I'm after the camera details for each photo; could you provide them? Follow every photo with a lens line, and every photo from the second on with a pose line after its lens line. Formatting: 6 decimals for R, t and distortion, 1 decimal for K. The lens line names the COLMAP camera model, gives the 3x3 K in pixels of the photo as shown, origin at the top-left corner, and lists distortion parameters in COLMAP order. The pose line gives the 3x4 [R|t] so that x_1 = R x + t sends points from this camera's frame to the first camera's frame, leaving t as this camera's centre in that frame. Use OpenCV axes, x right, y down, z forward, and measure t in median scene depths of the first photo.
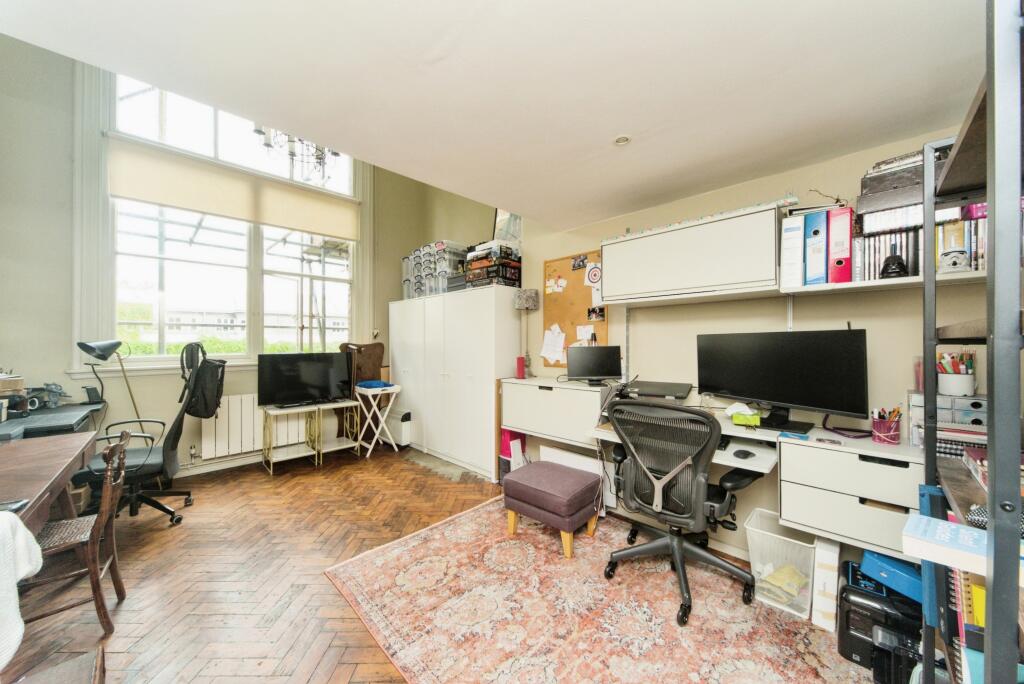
lens RADIAL K [[350.9, 0, 514.6], [0, 350.9, 339.9], [0, 0, 1]] dist [0.000655, -0.000365]
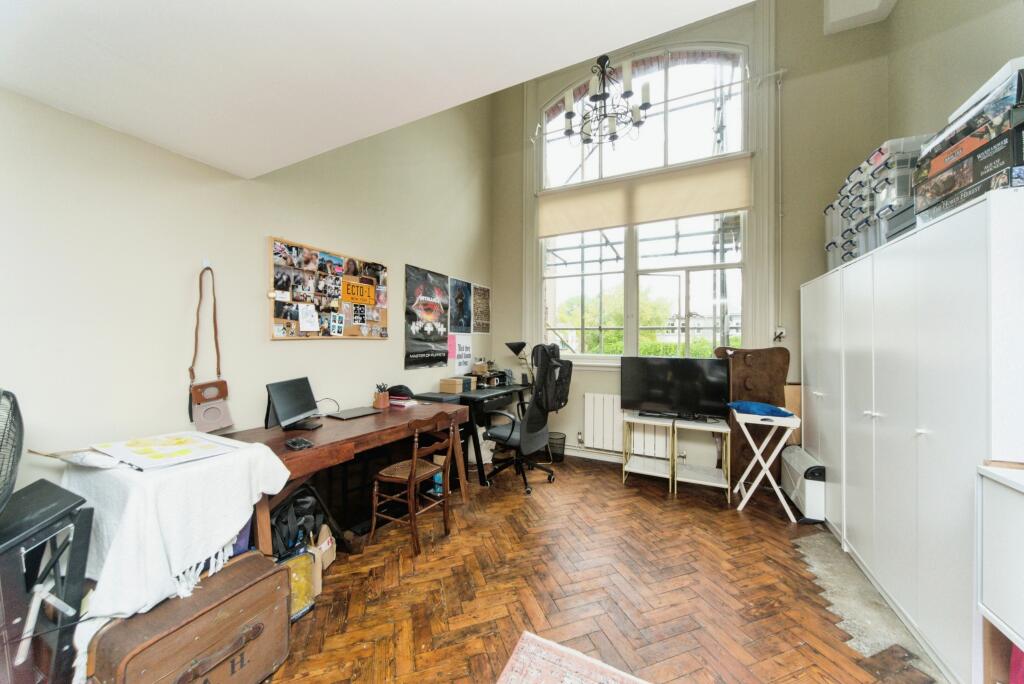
lens RADIAL K [[350.9, 0, 513.2], [0, 350.9, 338.4], [0, 0, 1]] dist [0.000655, -0.000365]
pose [[0.321061, -0.001876, -0.947057, 0.110336], [-0.007154, 0.999965, -0.004406, -0.003296], [0.947032, 0.008190, 0.321036, 0.380546]]
